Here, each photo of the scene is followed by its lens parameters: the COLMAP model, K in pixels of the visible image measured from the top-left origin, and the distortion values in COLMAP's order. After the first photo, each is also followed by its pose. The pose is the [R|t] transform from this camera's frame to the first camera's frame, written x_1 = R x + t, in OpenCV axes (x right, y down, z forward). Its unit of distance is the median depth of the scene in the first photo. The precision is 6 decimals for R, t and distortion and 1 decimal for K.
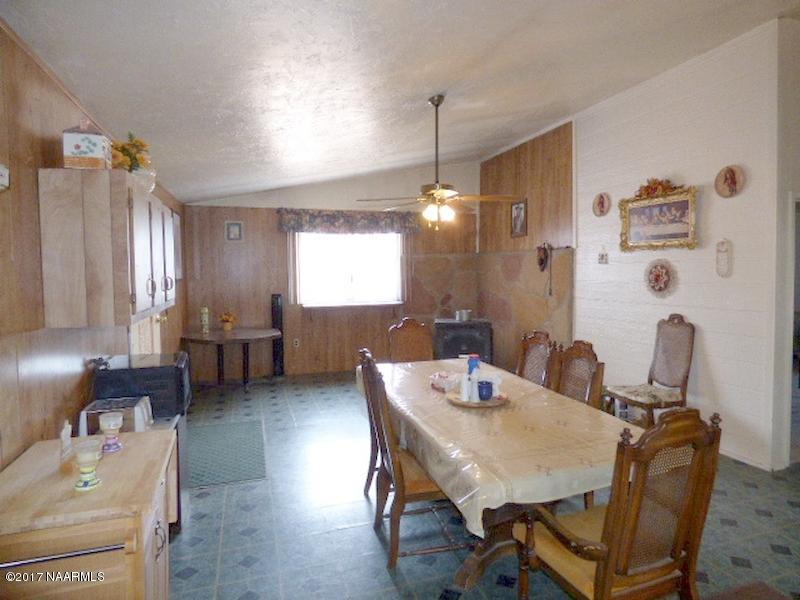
lens RADIAL K [[478.3, 0, 400.0], [0, 478.3, 300.0], [0, 0, 1]] dist [-0.003270, -0.000138]
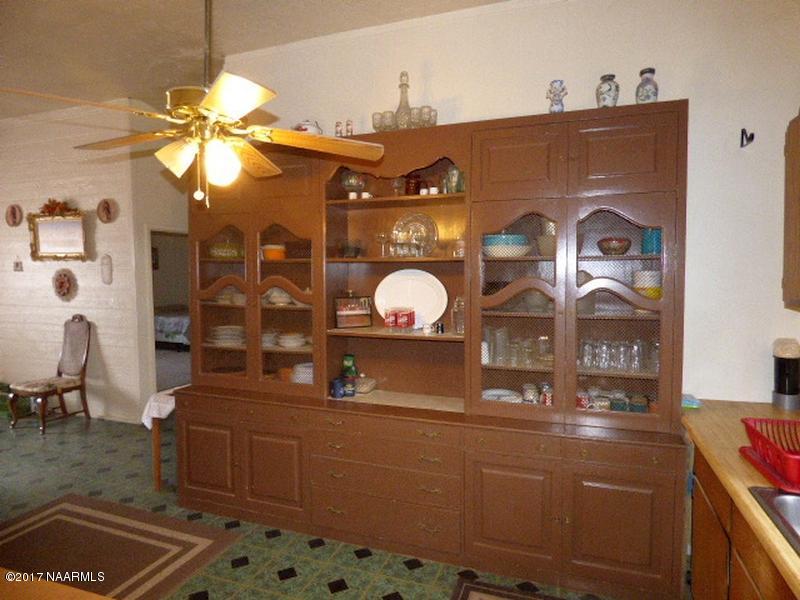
lens RADIAL K [[478.3, 0, 400.0], [0, 478.3, 300.0], [0, 0, 1]] dist [-0.003270, -0.000138]
pose [[0.619368, -0.022447, 0.784780, 0.134191], [0.035115, 0.999383, 0.000872, 0.019505], [-0.784315, 0.027017, 0.619774, -0.371376]]
